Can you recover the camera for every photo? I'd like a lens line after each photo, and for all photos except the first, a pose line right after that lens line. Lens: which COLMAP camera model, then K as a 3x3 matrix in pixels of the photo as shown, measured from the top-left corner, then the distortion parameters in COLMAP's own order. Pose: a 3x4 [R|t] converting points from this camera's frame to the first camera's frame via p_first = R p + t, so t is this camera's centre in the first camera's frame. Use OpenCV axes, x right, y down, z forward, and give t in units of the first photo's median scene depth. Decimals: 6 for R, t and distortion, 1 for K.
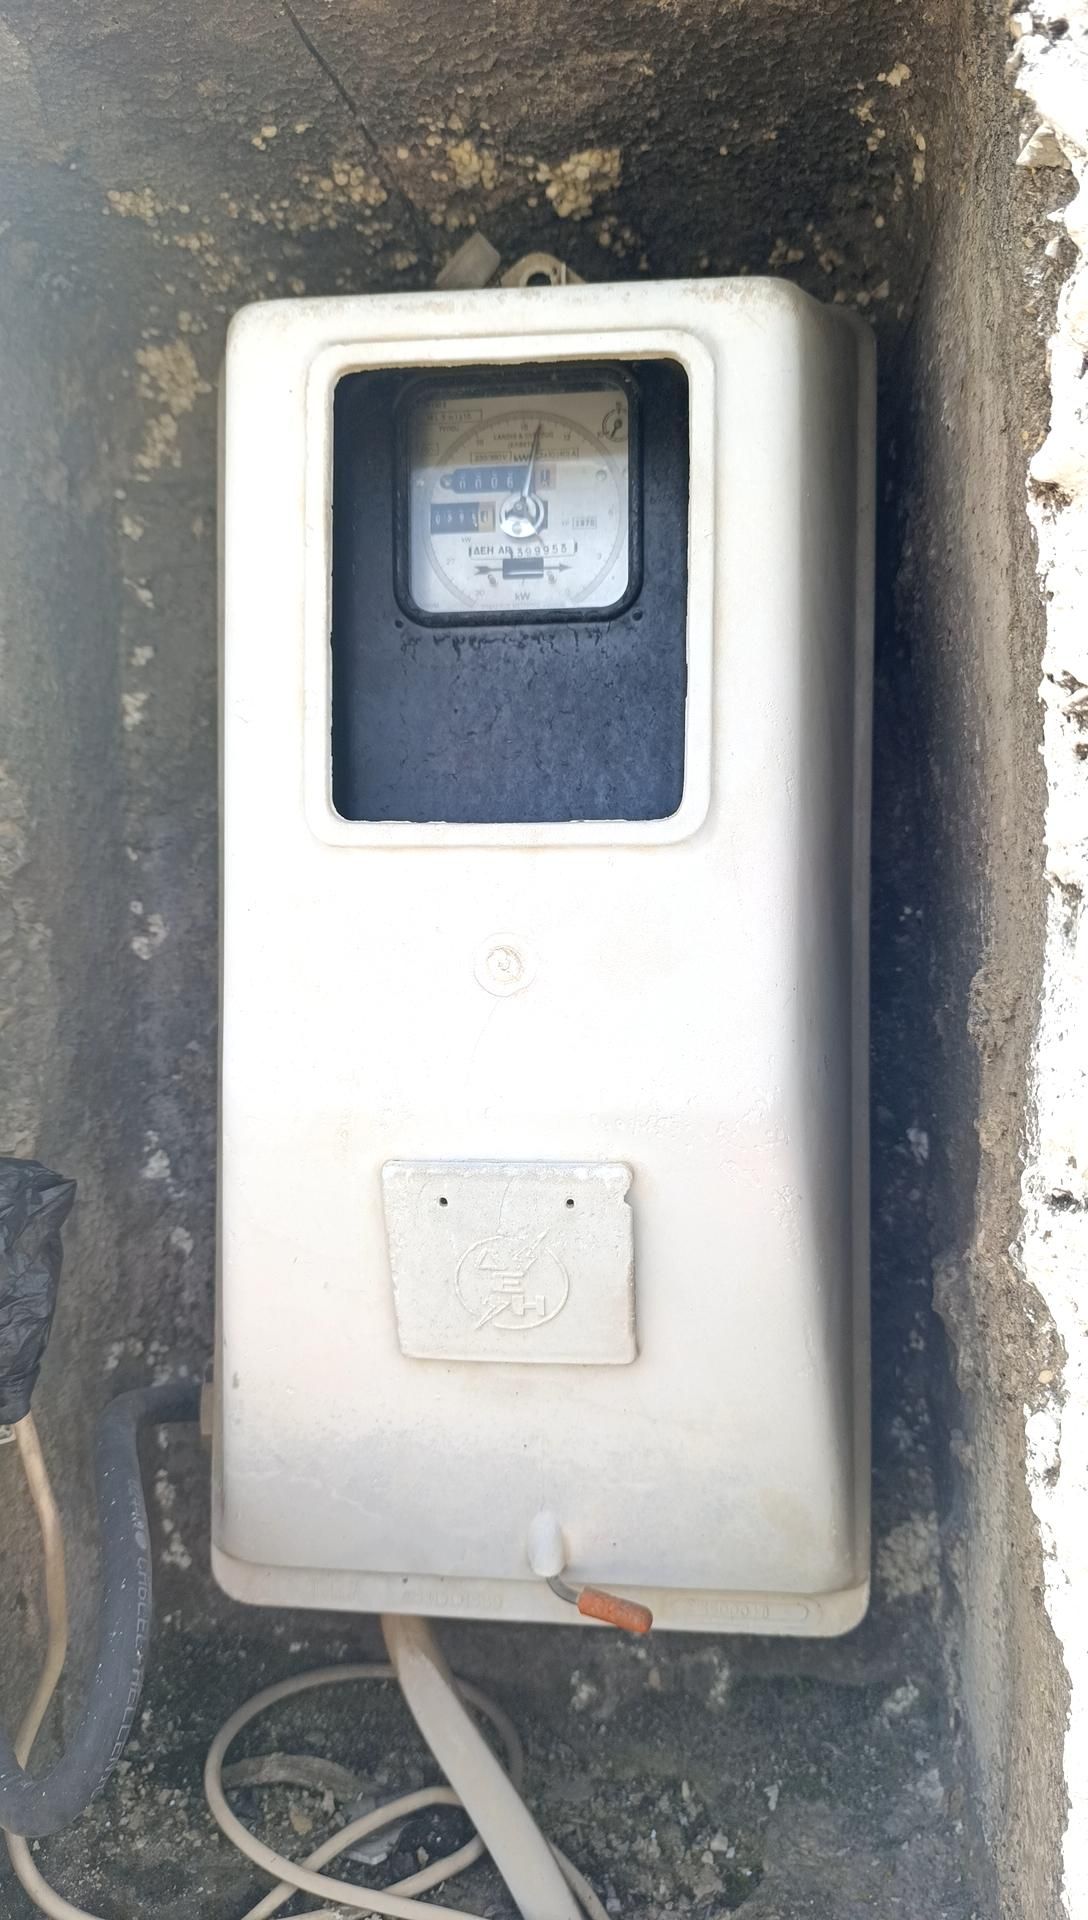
lens RADIAL K [[1356.0, 0, 549.9], [0, 1356.0, 963.4], [0, 0, 1]] dist [-0.000434, -0.003735]
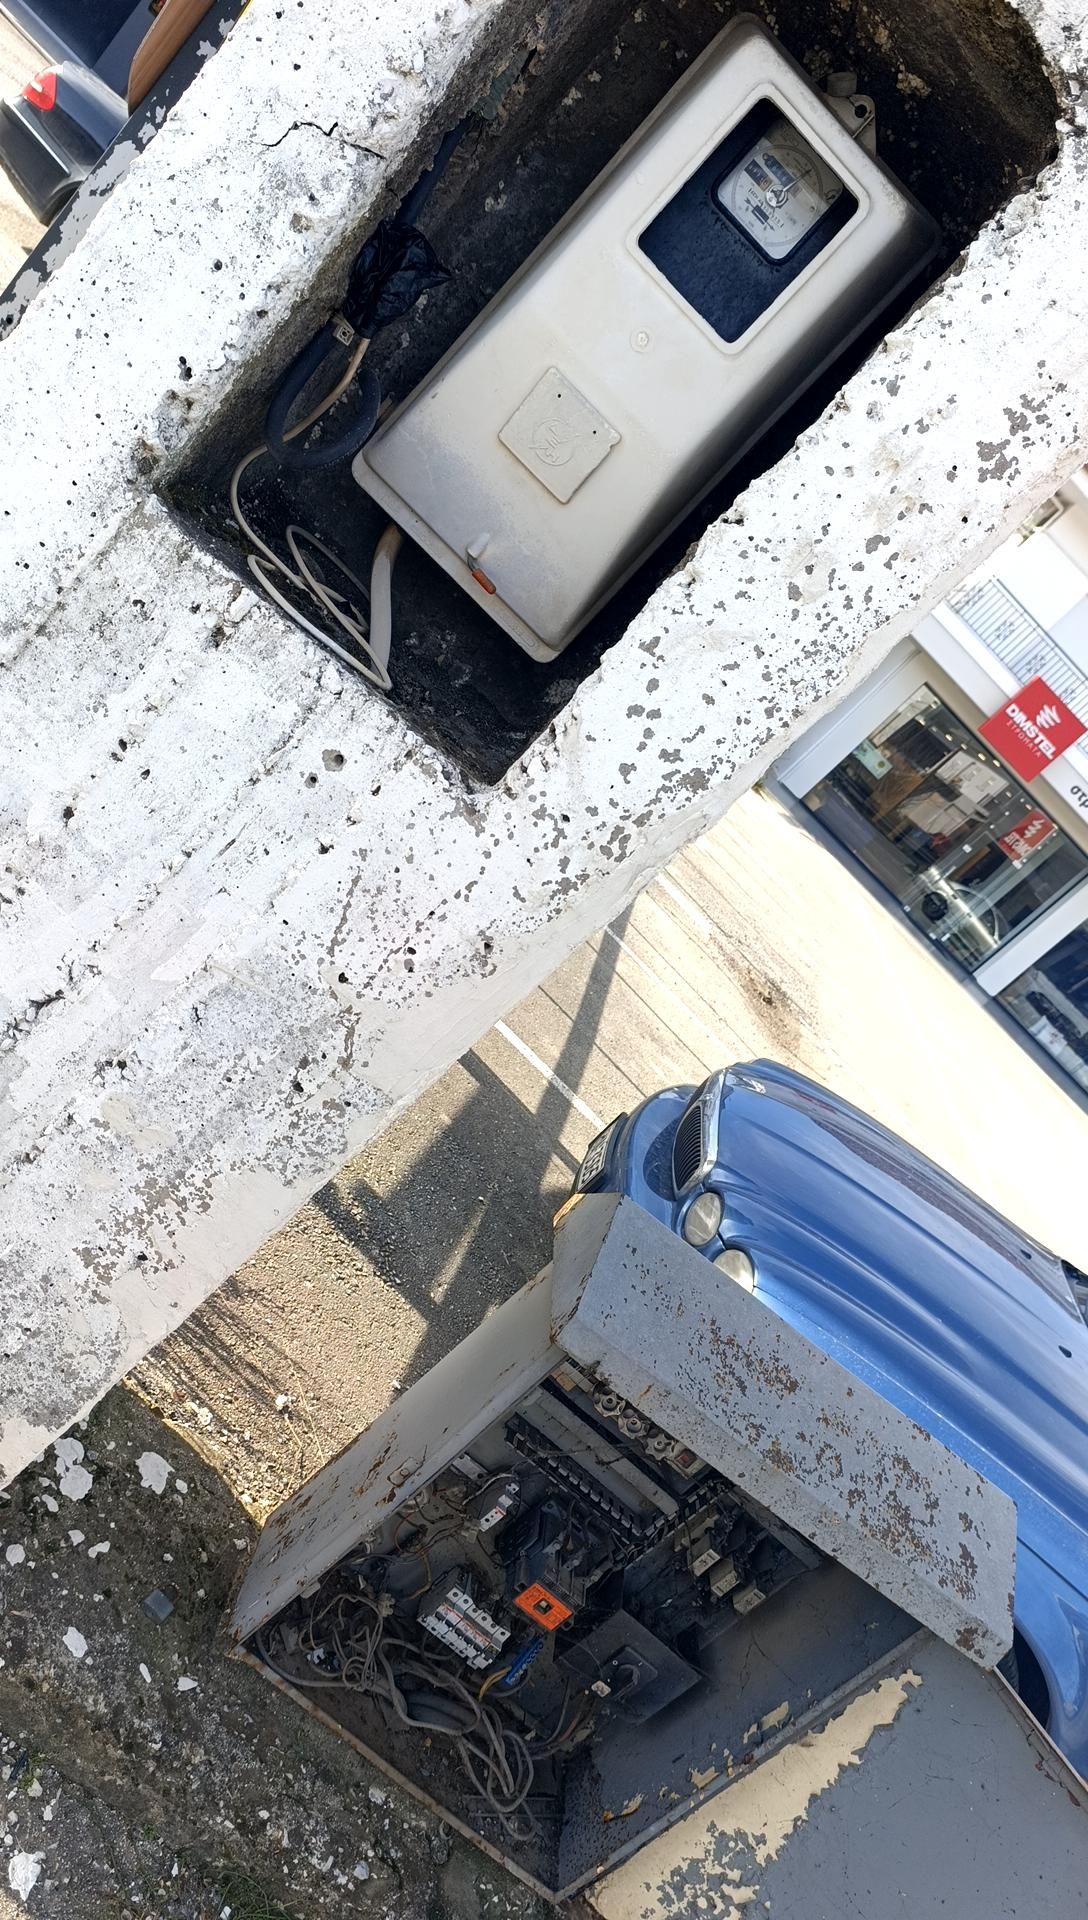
lens RADIAL K [[1356.0, 0, 549.9], [0, 1356.0, 963.4], [0, 0, 1]] dist [-0.000434, -0.003735]
pose [[0.723568, 0.641153, 0.255682, -0.052308], [-0.690014, 0.681627, 0.243445, 0.268239], [-0.018195, -0.352573, 0.935608, -1.630080]]
